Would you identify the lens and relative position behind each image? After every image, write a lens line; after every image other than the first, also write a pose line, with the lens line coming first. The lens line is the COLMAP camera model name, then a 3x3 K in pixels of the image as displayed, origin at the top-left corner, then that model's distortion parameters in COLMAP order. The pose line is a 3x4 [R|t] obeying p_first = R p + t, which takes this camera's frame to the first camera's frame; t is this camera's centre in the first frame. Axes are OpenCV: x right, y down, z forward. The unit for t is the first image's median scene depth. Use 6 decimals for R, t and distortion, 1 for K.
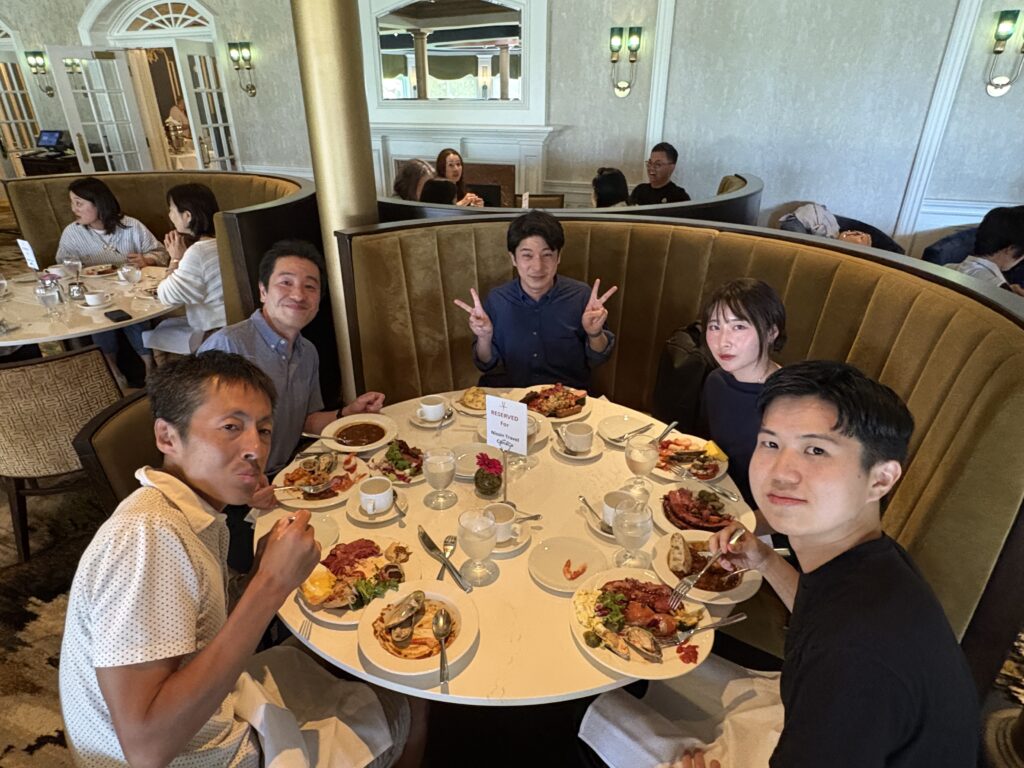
lens RADIAL K [[602.1, 0, 512.0], [0, 602.1, 384.0], [0, 0, 1]] dist [0.000338, -0.000597]
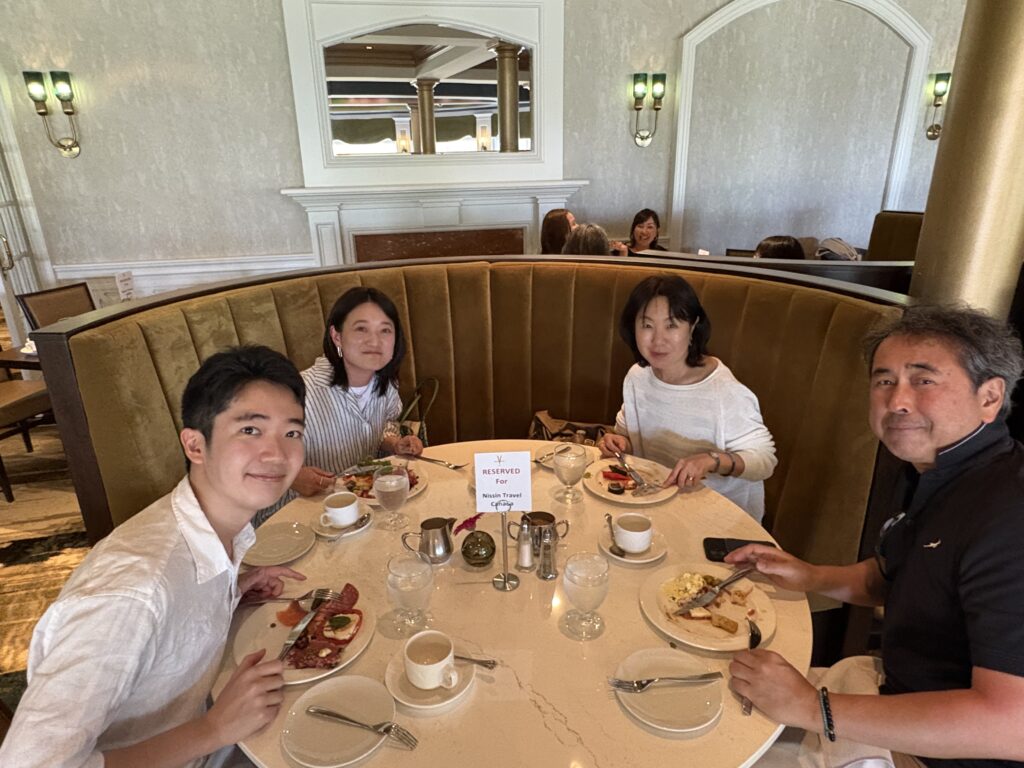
lens RADIAL K [[610.3, 0, 512.0], [0, 610.3, 384.0], [0, 0, 1]] dist [0.000770, 0.000243]
pose [[0.832686, -0.217253, 0.509349, -0.548774], [0.252974, 0.967473, -0.000907, -0.171809], [-0.492584, 0.129607, 0.860560, 0.335741]]
